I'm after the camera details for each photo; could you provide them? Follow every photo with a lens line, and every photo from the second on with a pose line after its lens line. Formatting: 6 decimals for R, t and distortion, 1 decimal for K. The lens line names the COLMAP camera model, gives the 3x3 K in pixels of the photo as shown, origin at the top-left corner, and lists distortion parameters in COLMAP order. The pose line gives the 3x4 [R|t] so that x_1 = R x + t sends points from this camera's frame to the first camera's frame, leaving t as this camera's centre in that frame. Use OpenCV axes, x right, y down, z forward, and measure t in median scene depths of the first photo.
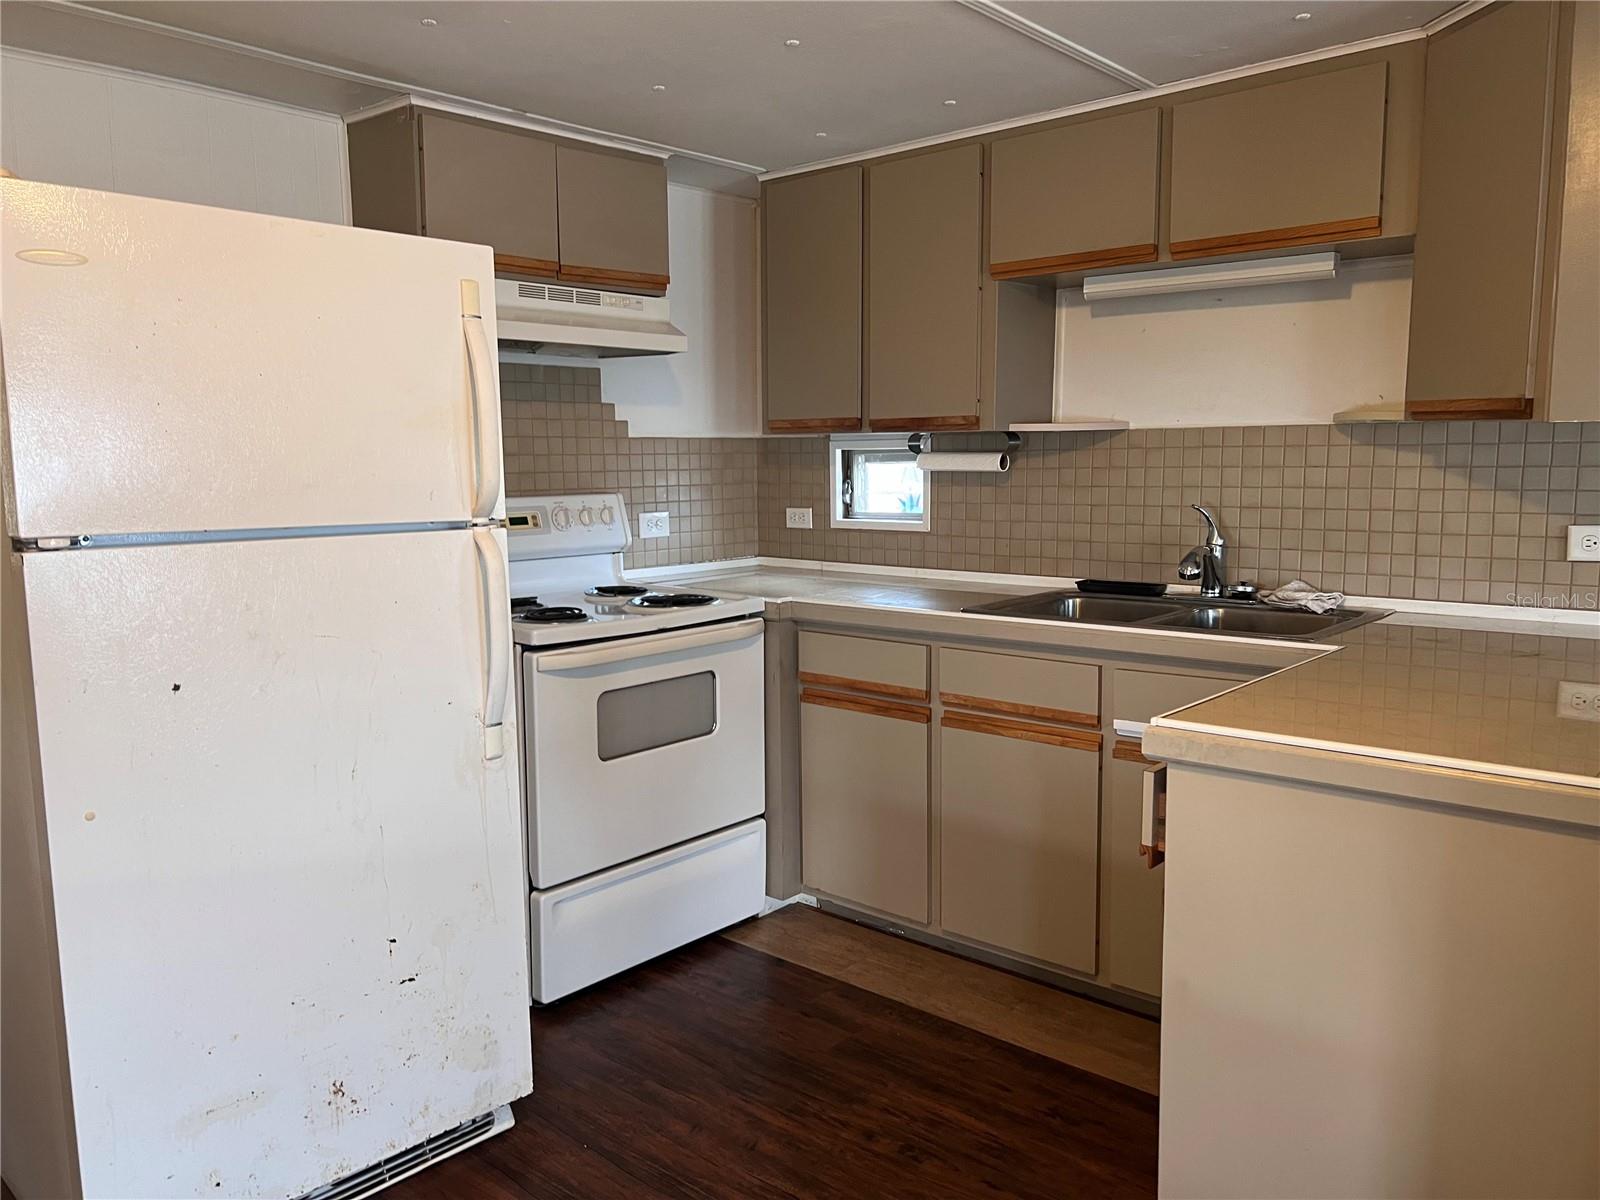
lens RADIAL K [[1197.6, 0, 800.0], [0, 1197.6, 600.0], [0, 0, 1]] dist [0.105647, -0.171093]
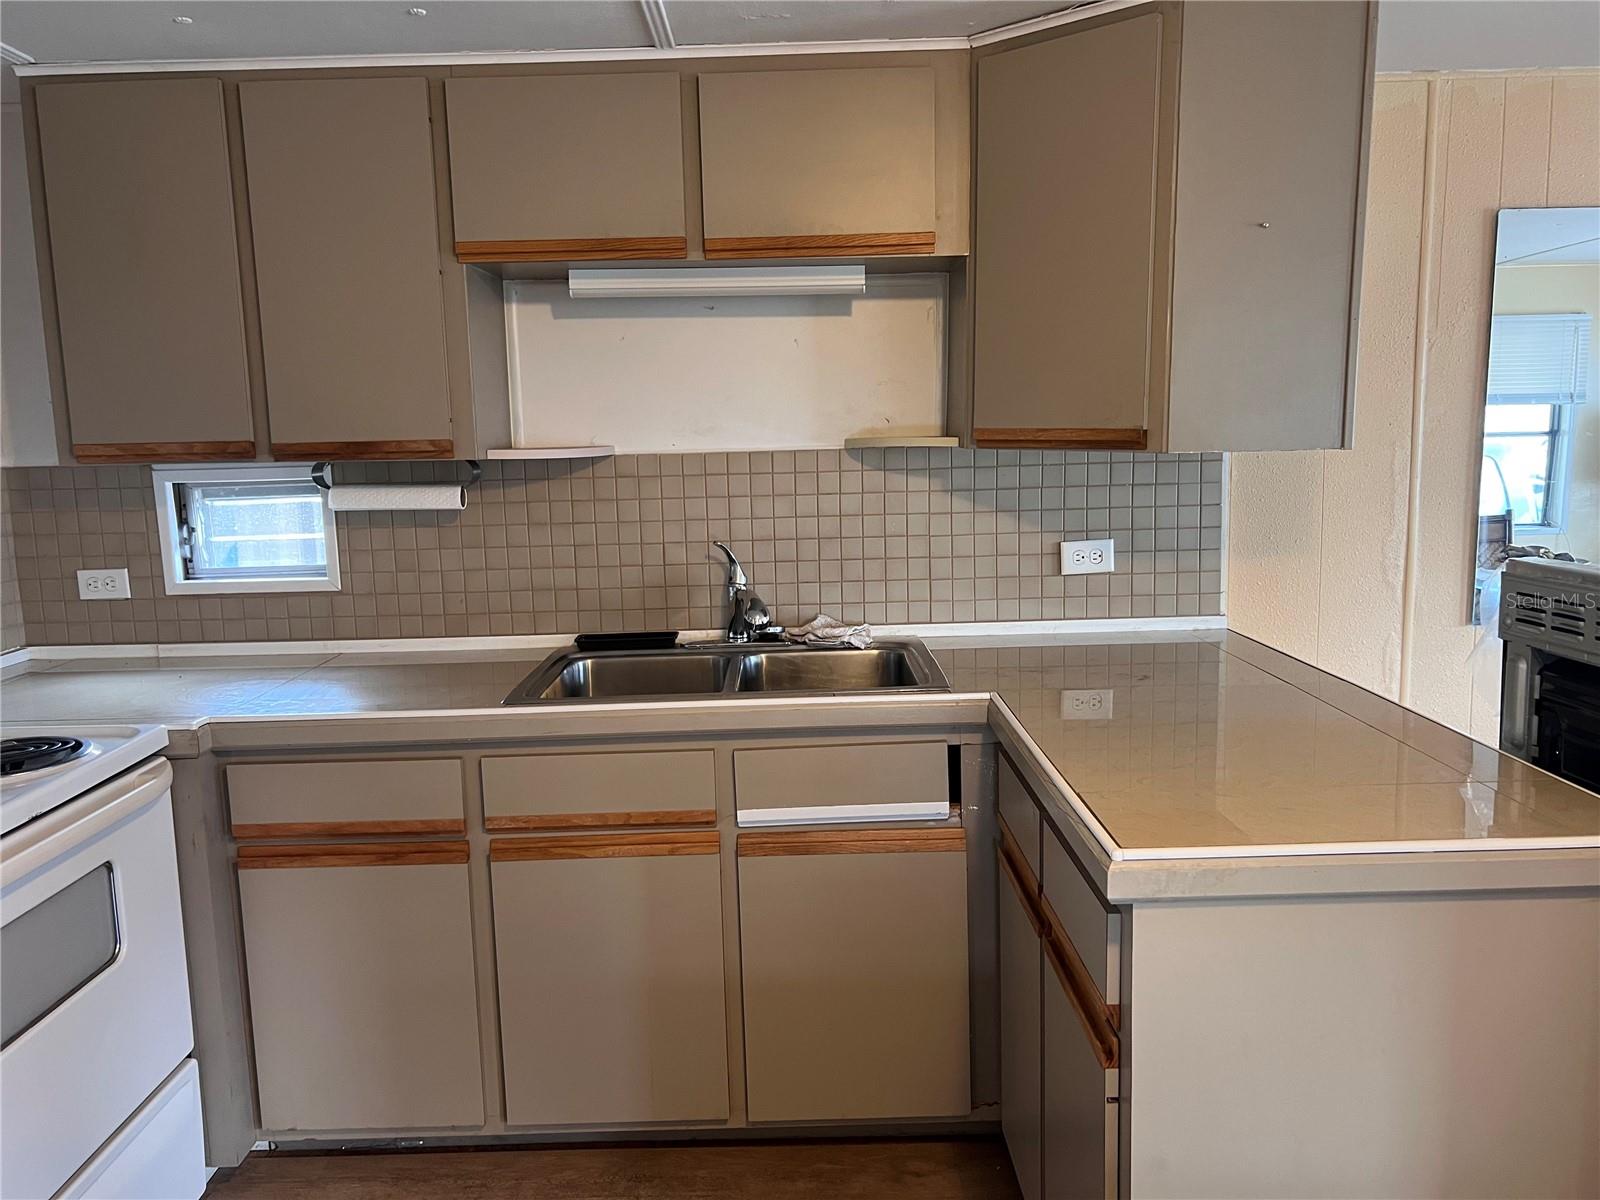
lens RADIAL K [[1183.5, 0, 775.4], [0, 1183.5, 606.8], [0, 0, 1]] dist [0.061804, -0.075997]
pose [[0.754625, -0.105307, 0.647651, -0.190801], [0.097835, 0.994062, 0.047638, -0.063070], [-0.648821, 0.027414, 0.760447, 0.295289]]
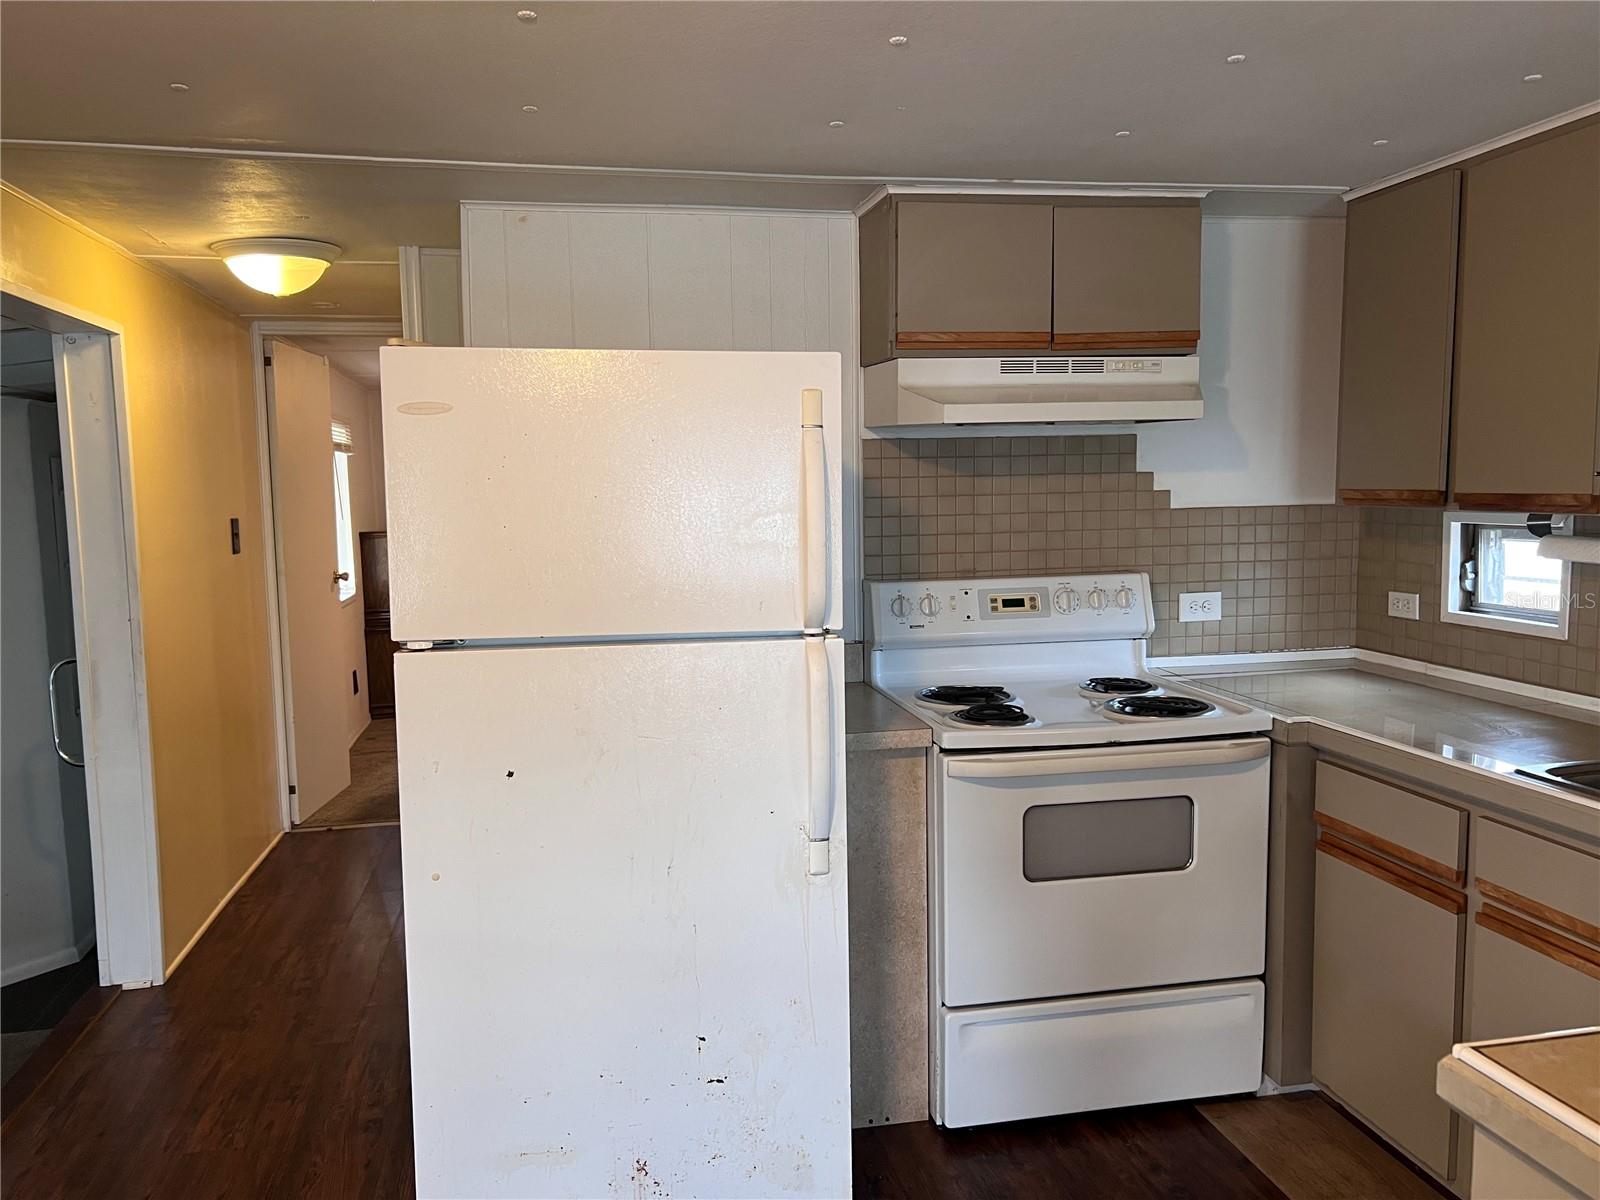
lens RADIAL K [[1205.6, 0, 800.0], [0, 1205.6, 600.0], [0, 0, 1]] dist [0.059145, -0.074500]
pose [[0.796601, 0.055894, -0.601916, 0.206390], [-0.064779, 0.997876, 0.006931, -0.063773], [0.601025, 0.033471, 0.798529, 0.138726]]
